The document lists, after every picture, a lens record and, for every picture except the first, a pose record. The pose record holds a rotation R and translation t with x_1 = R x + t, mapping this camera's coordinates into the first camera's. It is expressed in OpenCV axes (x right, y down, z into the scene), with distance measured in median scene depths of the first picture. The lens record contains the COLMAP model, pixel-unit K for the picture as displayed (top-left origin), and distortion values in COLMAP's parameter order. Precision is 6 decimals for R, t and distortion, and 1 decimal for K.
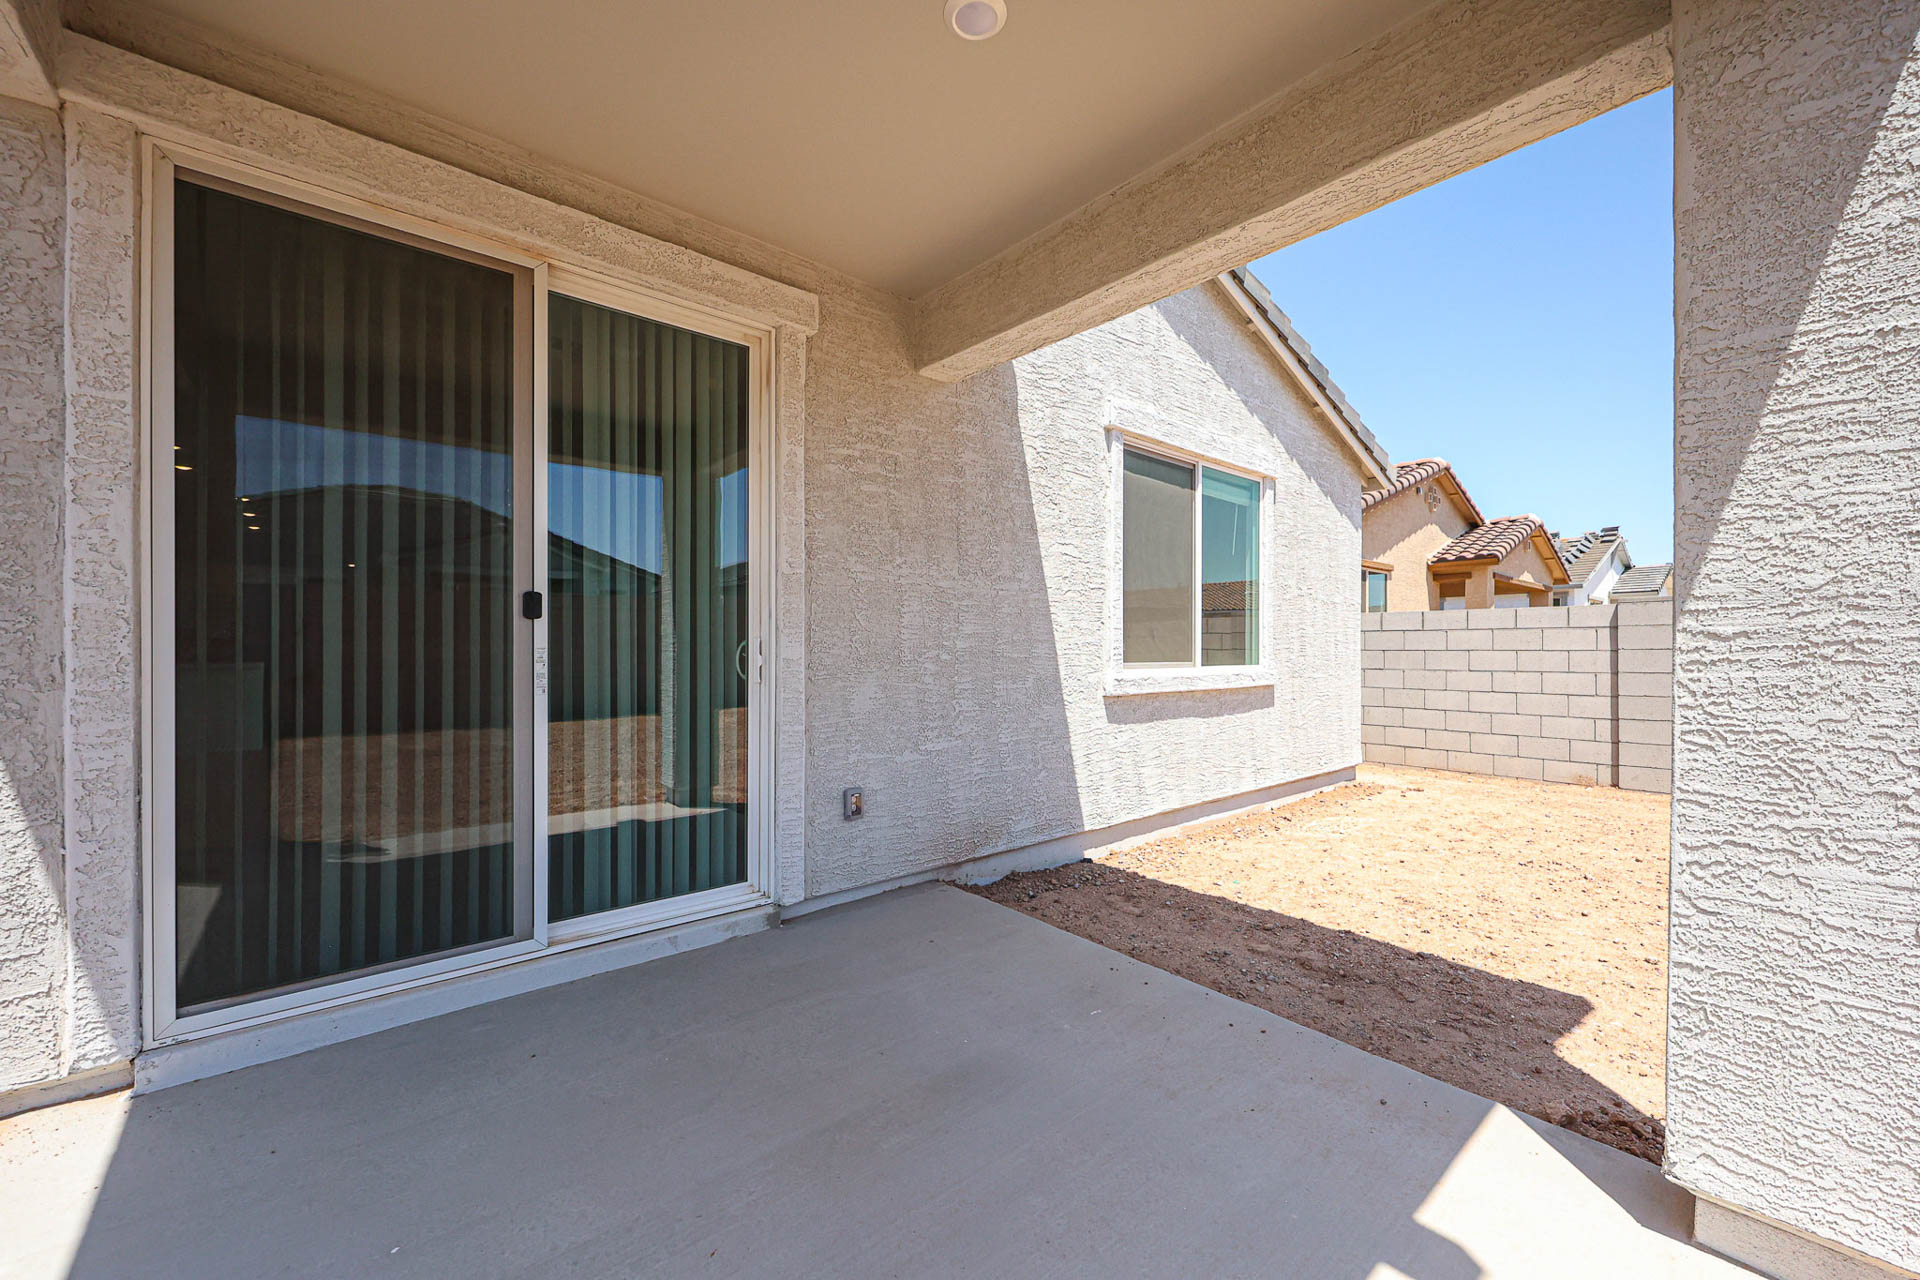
lens RADIAL K [[767.1, 0, 978.6], [0, 767.1, 645.7], [0, 0, 1]] dist [0.004057, -0.001230]
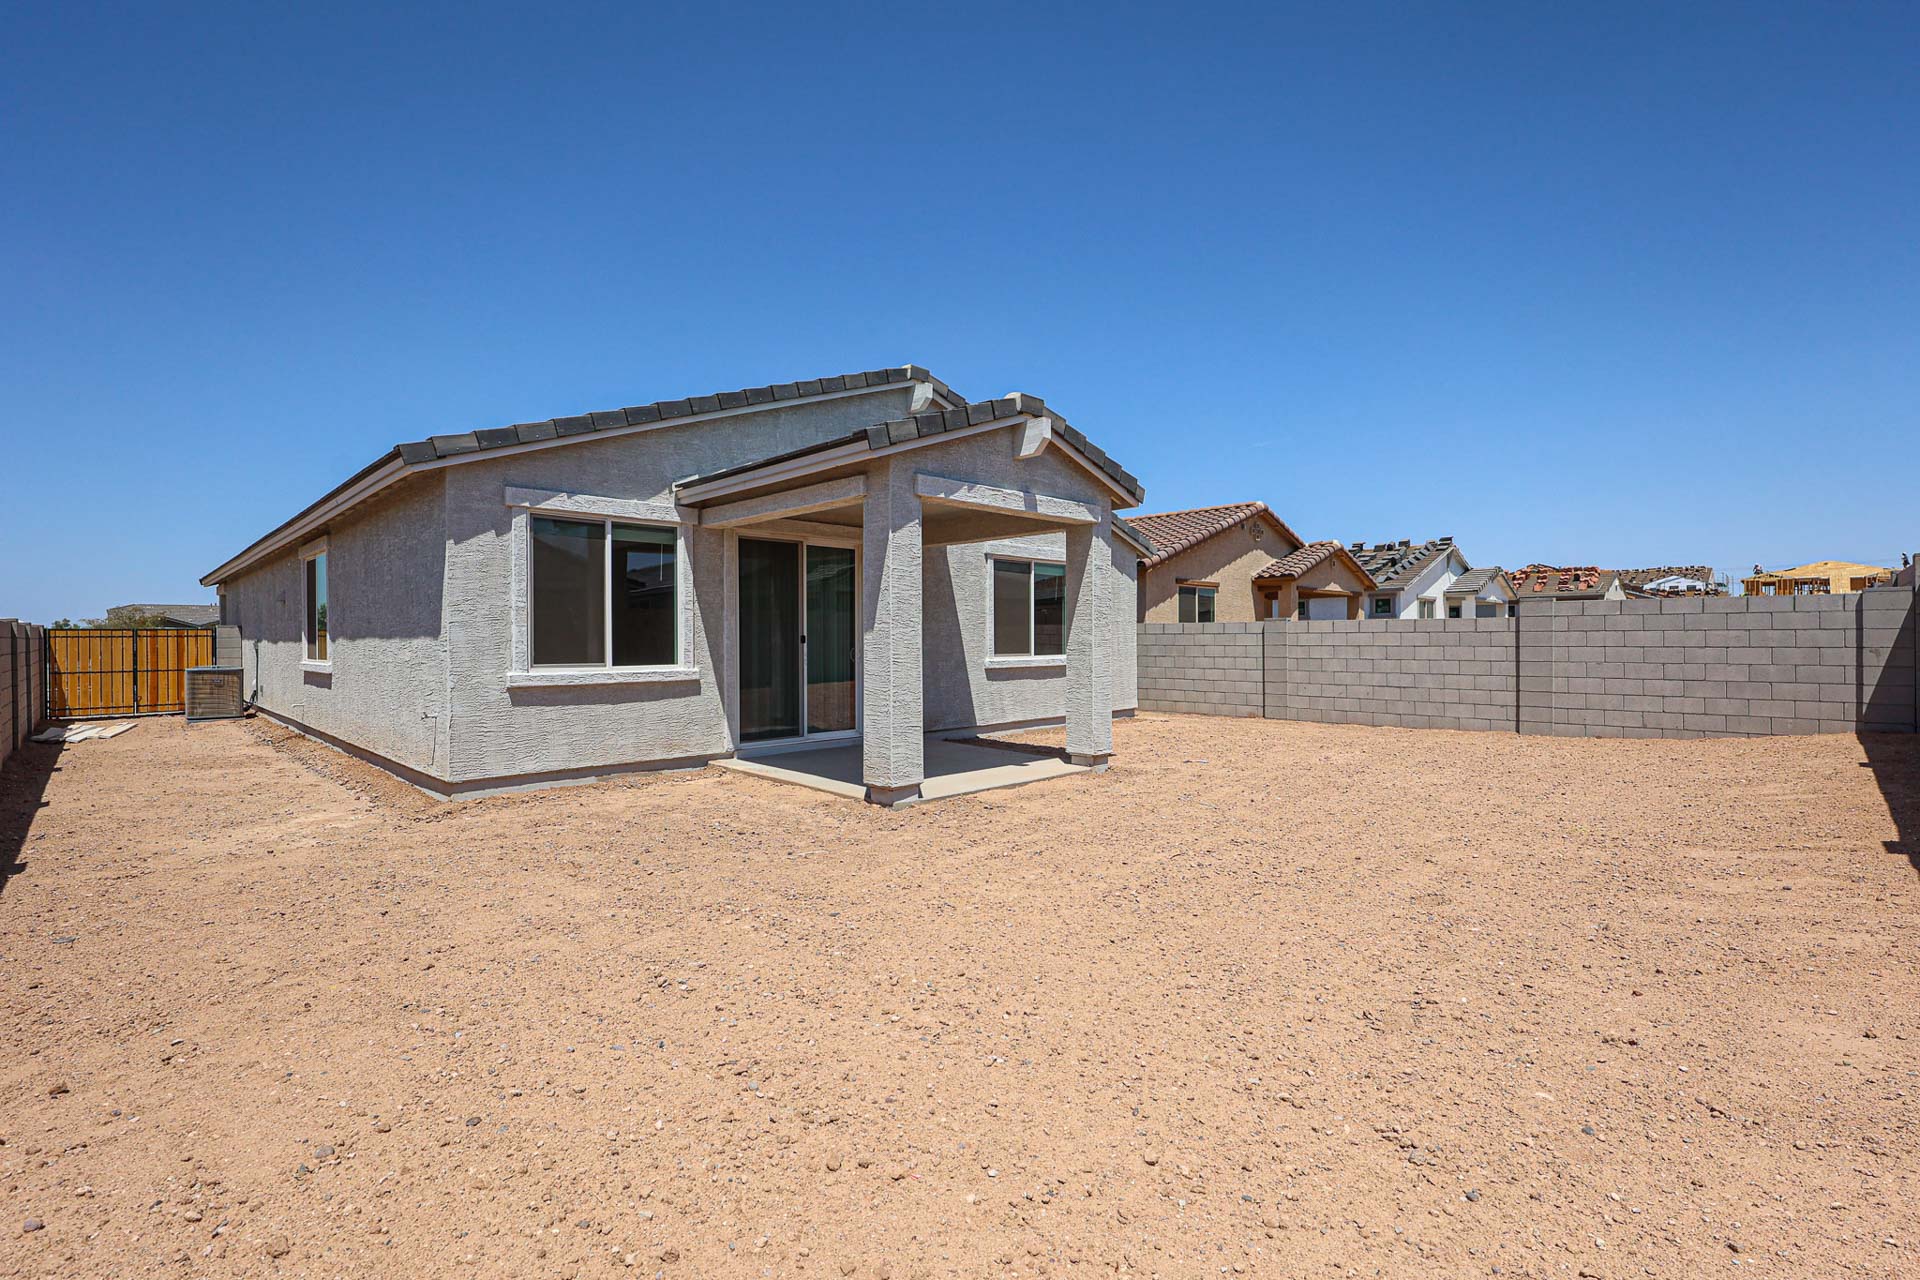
lens RADIAL K [[845.2, 0, 978.8], [0, 845.2, 637.3], [0, 0, 1]] dist [-0.001083, -0.001032]
pose [[0.997213, -0.008060, 0.074169, -0.047085], [0.007923, 0.999966, 0.002140, -0.036505], [-0.074184, -0.001546, 0.997243, -1.605879]]
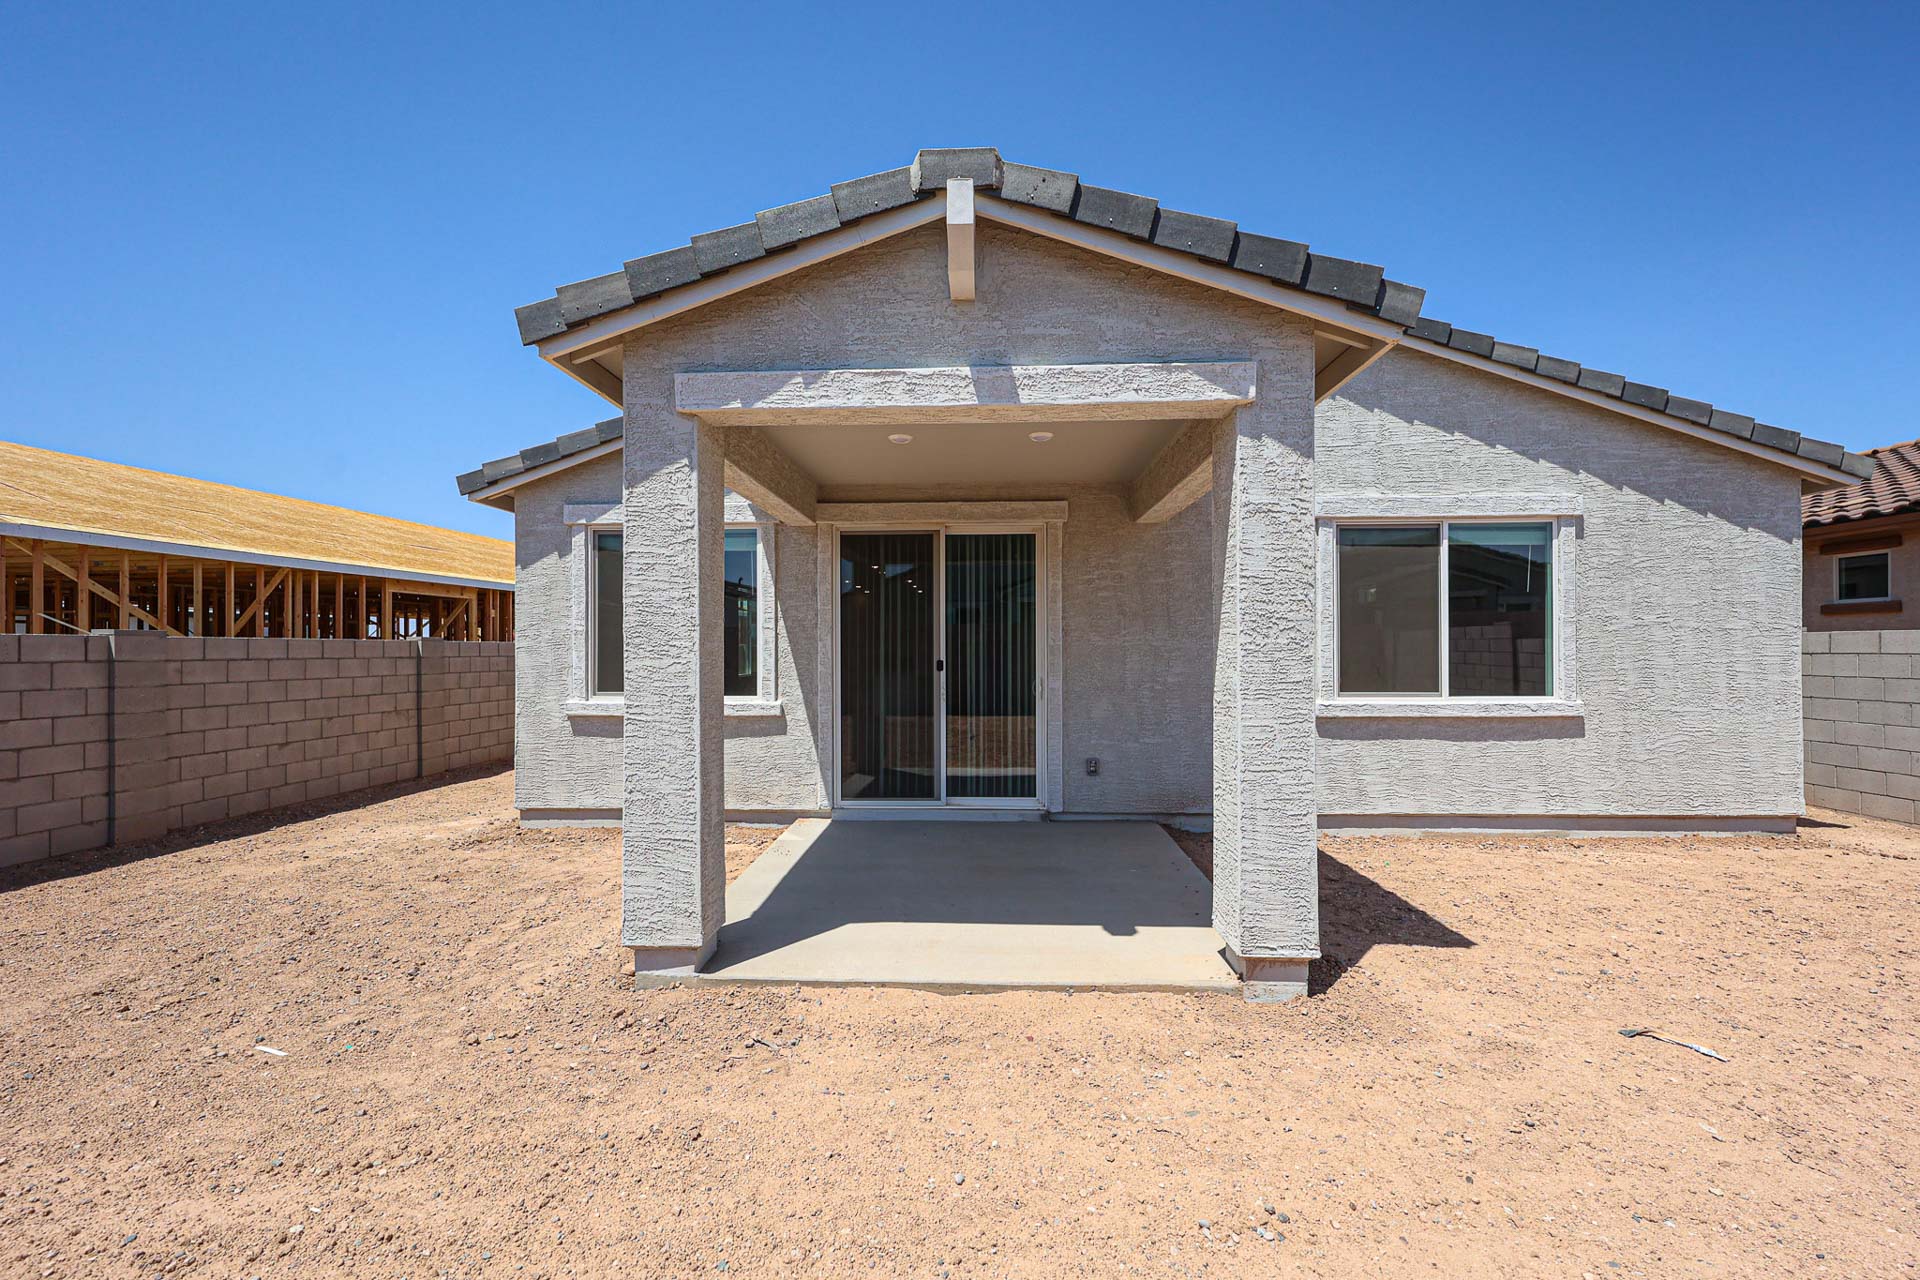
lens RADIAL K [[767.1, 0, 966.1], [0, 767.1, 644.4], [0, 0, 1]] dist [0.004057, -0.001230]
pose [[0.722058, -0.012296, -0.691723, 0.679680], [0.007733, 0.999923, -0.009703, -0.055441], [0.691789, 0.001657, 0.722098, -0.414859]]
